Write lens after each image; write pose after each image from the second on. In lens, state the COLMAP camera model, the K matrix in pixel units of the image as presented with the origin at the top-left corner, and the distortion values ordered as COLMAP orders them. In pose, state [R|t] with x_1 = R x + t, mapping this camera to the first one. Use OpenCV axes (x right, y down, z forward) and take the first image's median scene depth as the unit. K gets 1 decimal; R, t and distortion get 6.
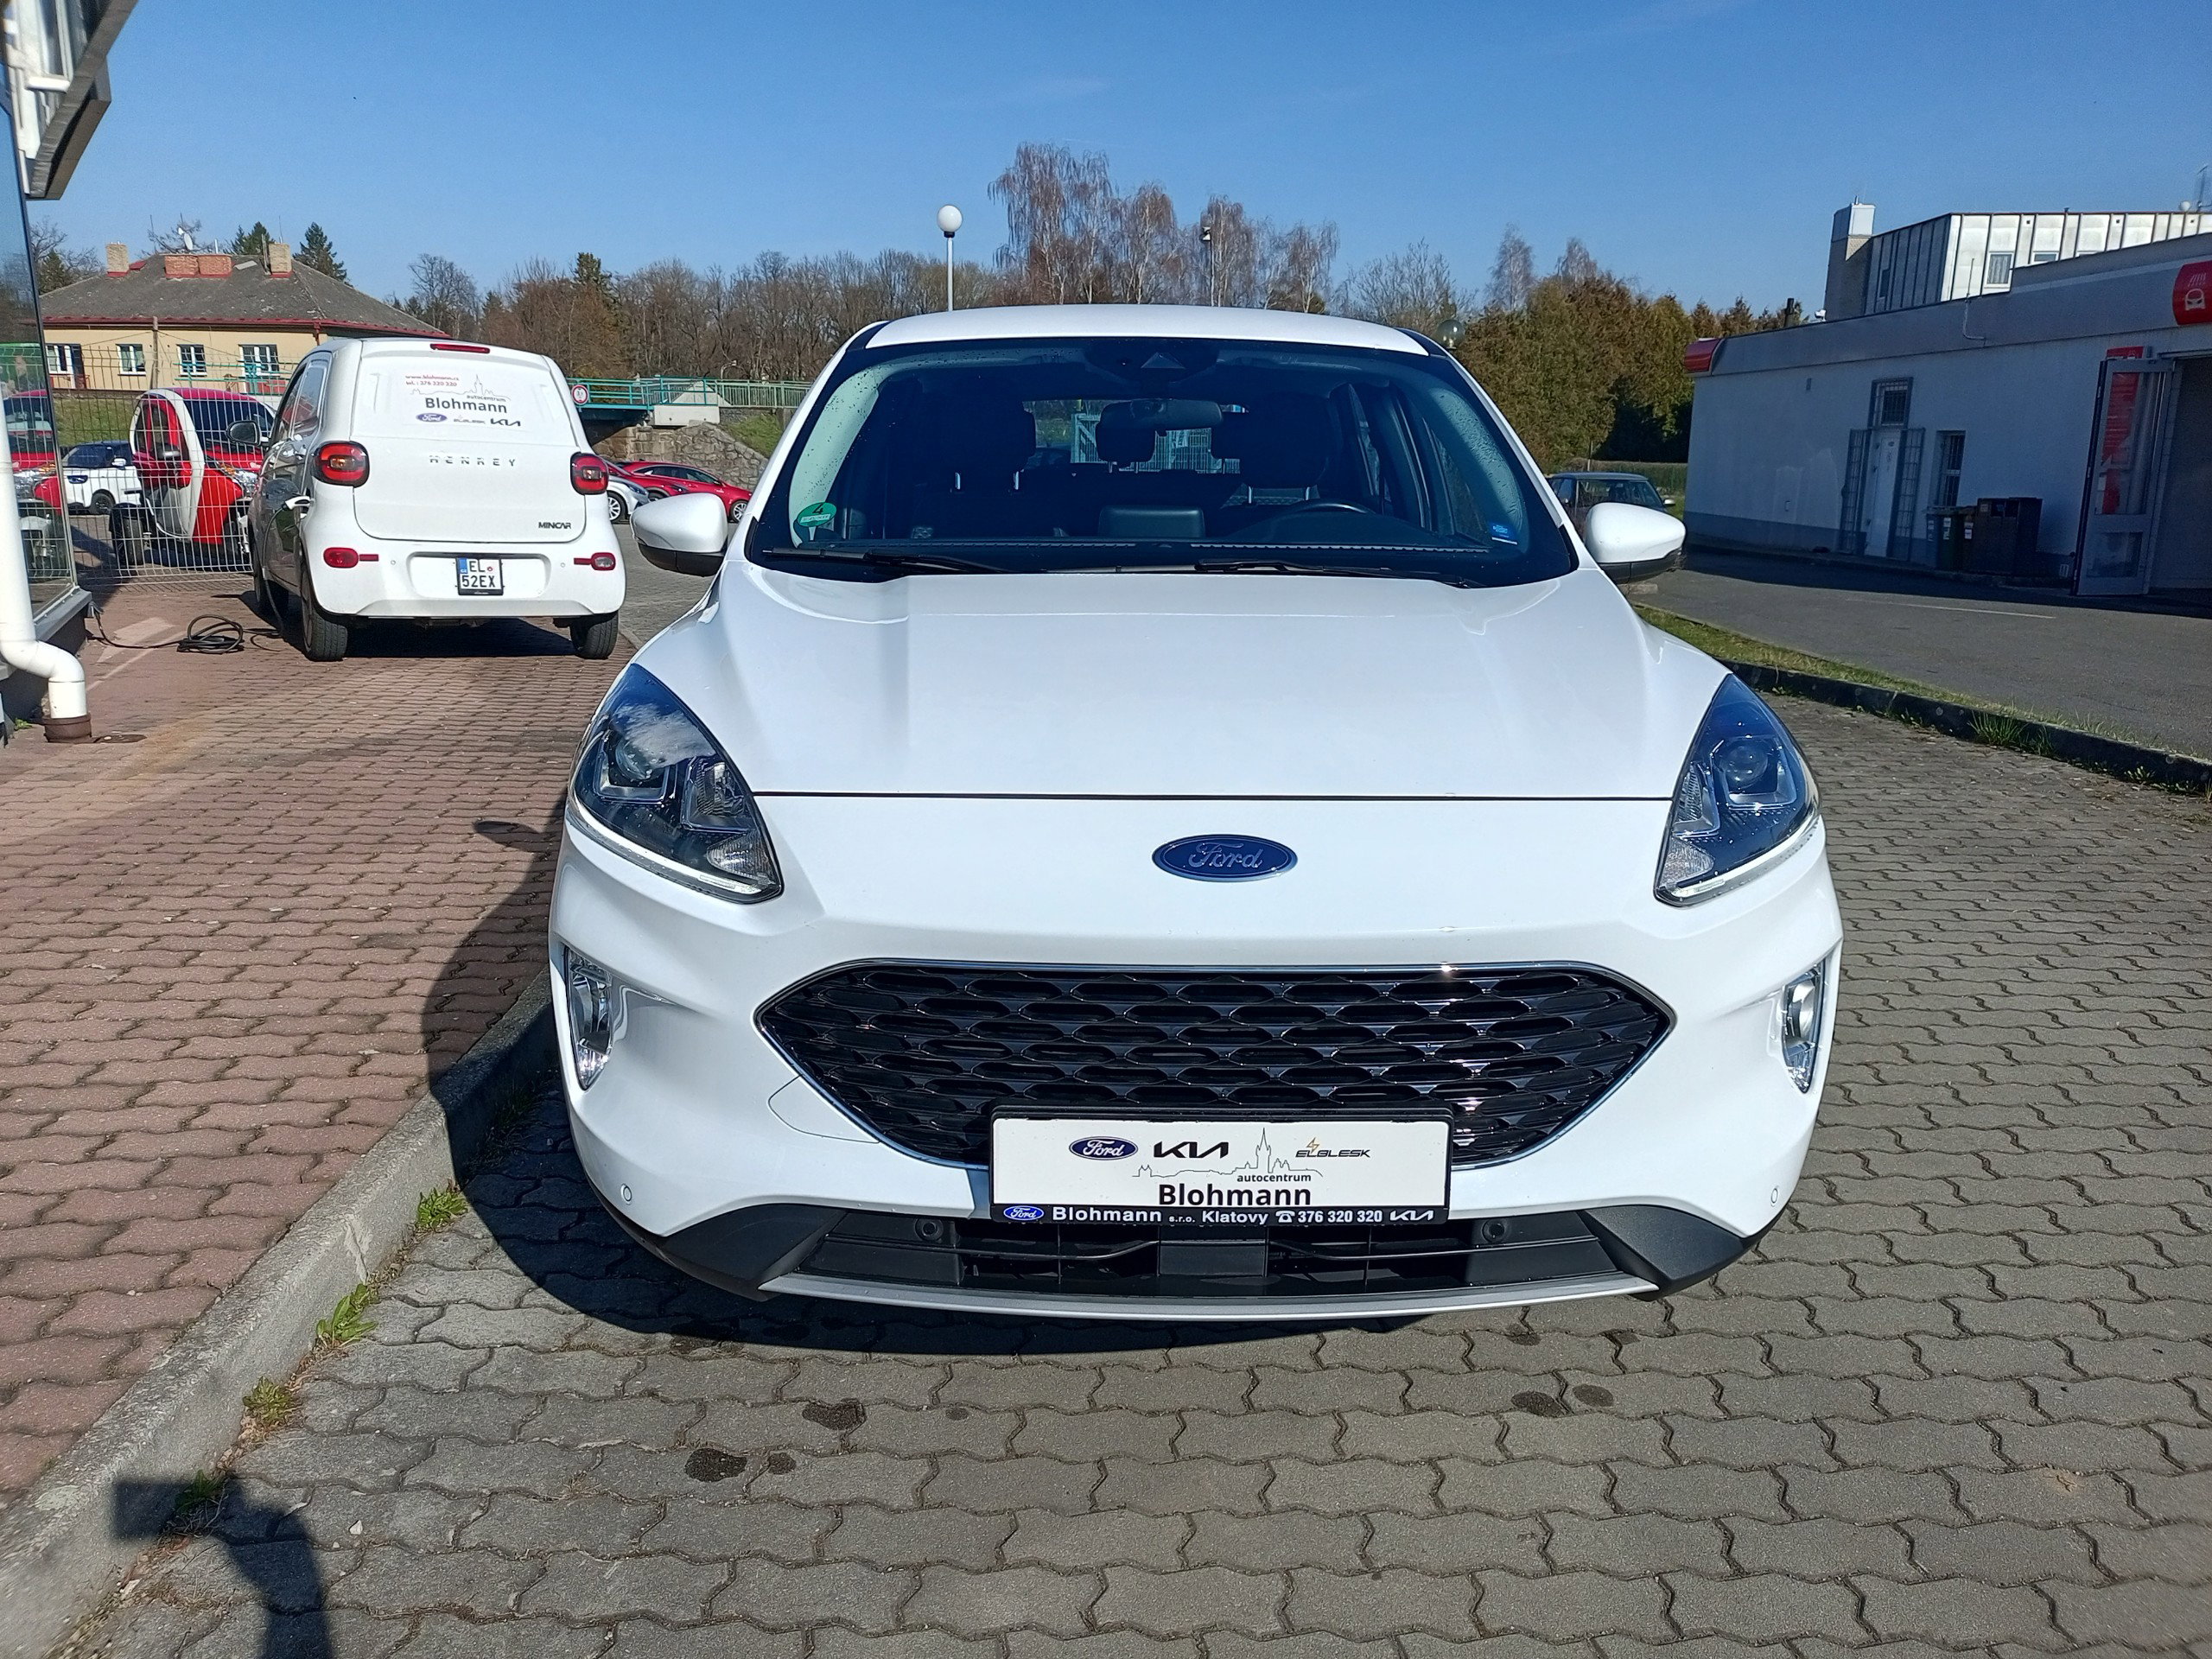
lens RADIAL K [[1632.8, 0, 1098.6], [0, 1632.8, 817.5], [0, 0, 1]] dist [0.030989, -0.022569]
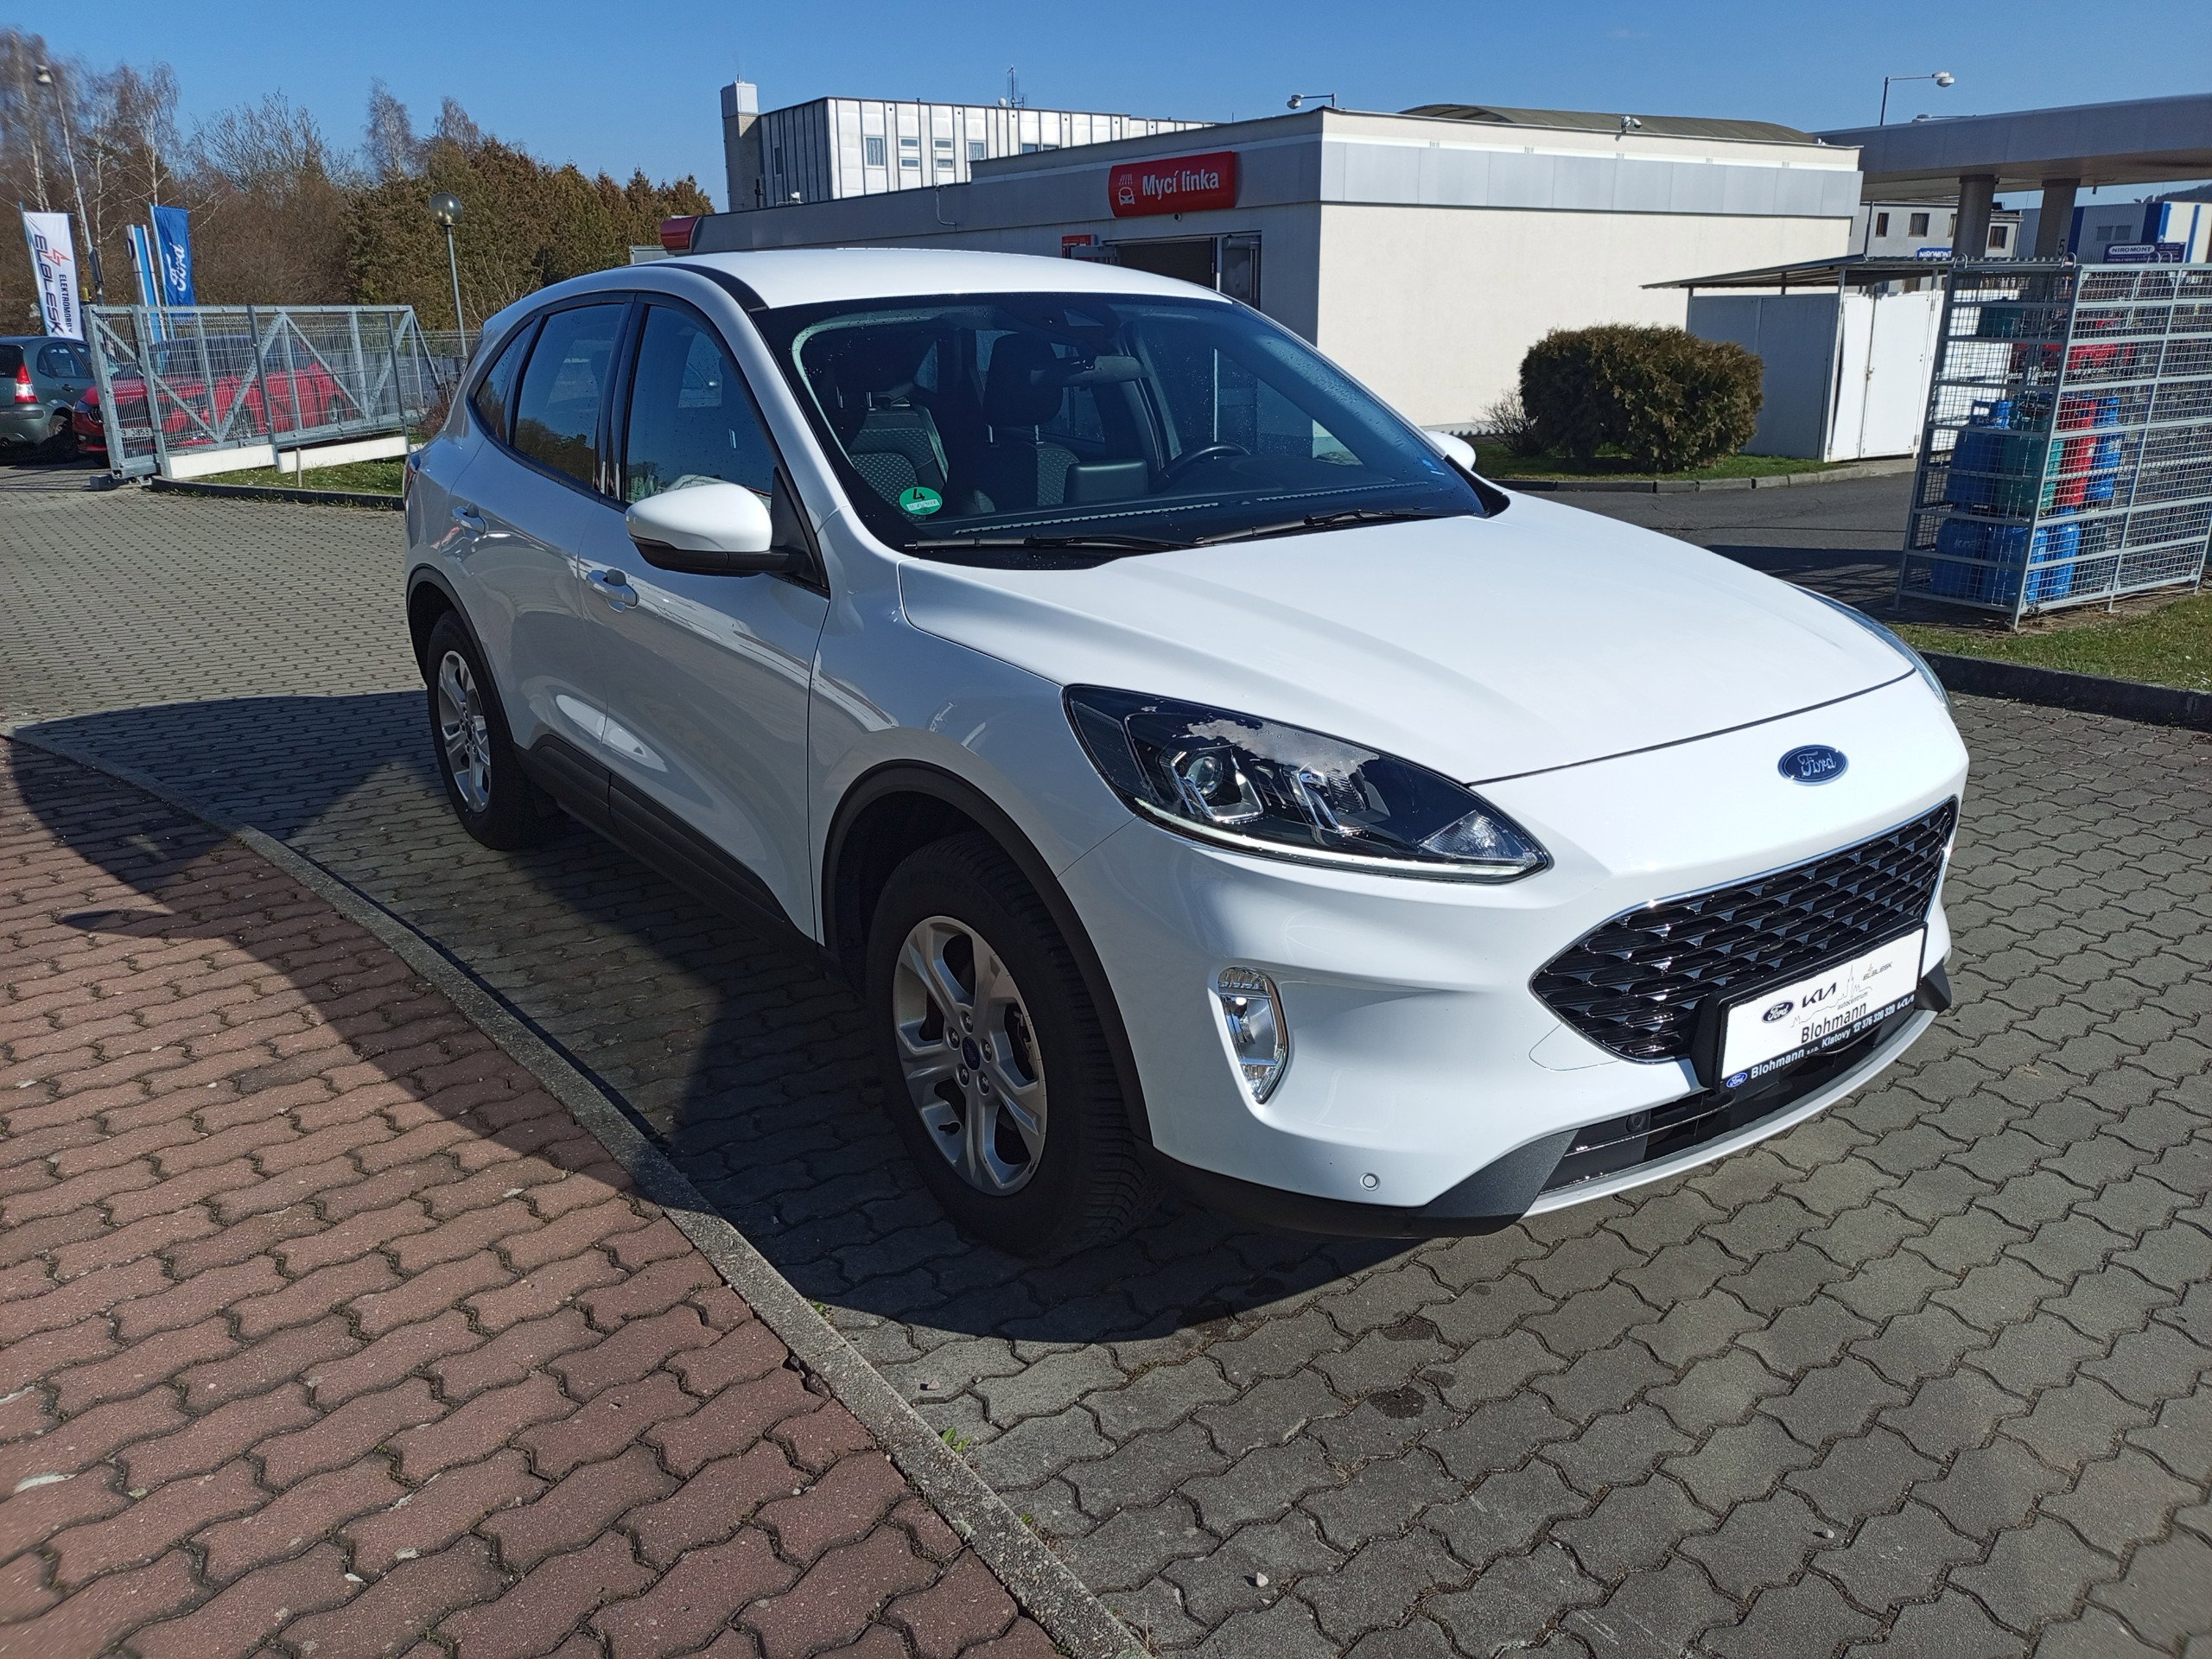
lens RADIAL K [[1632.8, 0, 1062.2], [0, 1632.8, 811.2], [0, 0, 1]] dist [0.030989, -0.022569]
pose [[0.815295, -0.190070, 0.546963, -0.539415], [0.151207, 0.981701, 0.115754, -0.086002], [-0.558955, -0.011669, 0.829116, 0.132220]]
